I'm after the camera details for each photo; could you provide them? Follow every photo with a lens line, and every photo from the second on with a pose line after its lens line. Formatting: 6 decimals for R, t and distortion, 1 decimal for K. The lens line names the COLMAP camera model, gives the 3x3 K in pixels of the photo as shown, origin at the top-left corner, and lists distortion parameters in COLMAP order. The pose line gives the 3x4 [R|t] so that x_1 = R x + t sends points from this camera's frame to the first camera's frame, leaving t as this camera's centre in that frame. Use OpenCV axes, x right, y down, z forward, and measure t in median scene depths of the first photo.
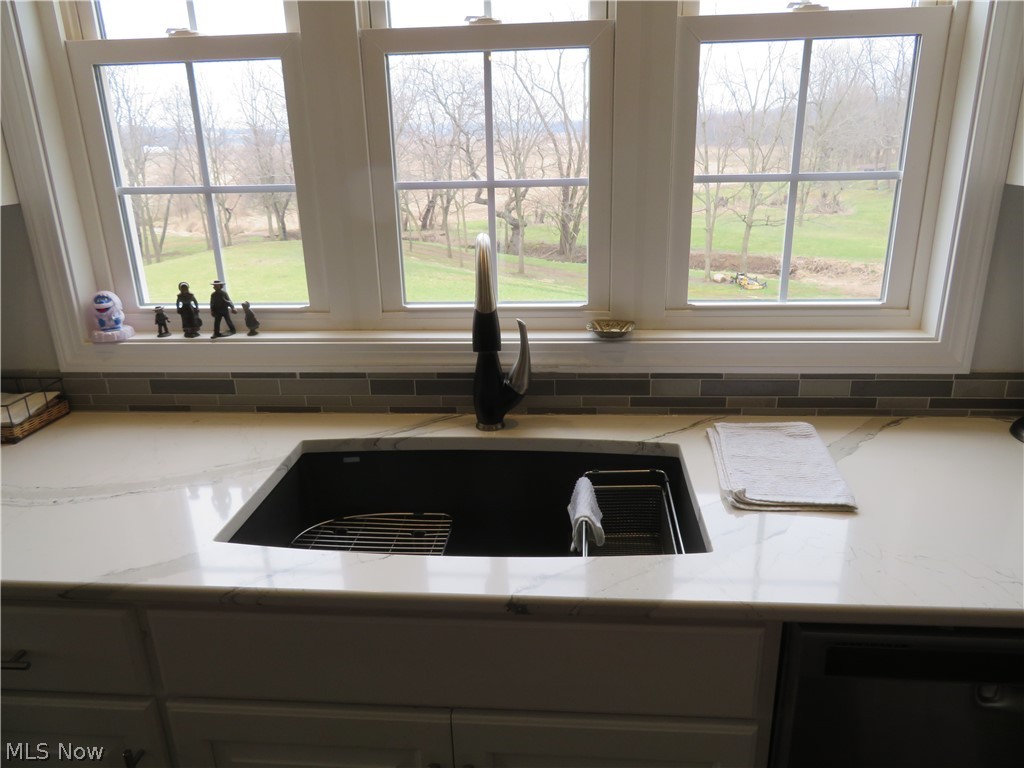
lens RADIAL K [[726.9, 0, 512.0], [0, 726.9, 384.0], [0, 0, 1]] dist [-0.001683, -0.000902]
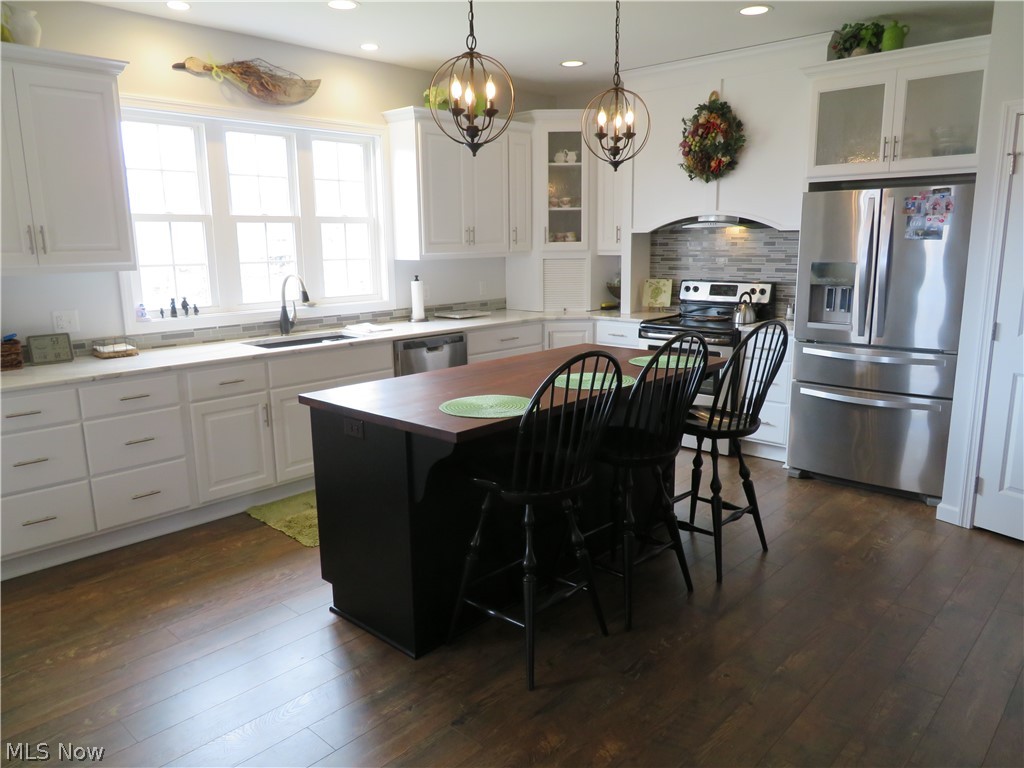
lens RADIAL K [[726.9, 0, 512.0], [0, 726.9, 384.0], [0, 0, 1]] dist [-0.001683, -0.000902]
pose [[0.621120, -0.132914, 0.772362, -1.810773], [0.249595, 0.967747, -0.034182, 0.589326], [-0.742908, 0.214009, 0.634262, -1.629589]]
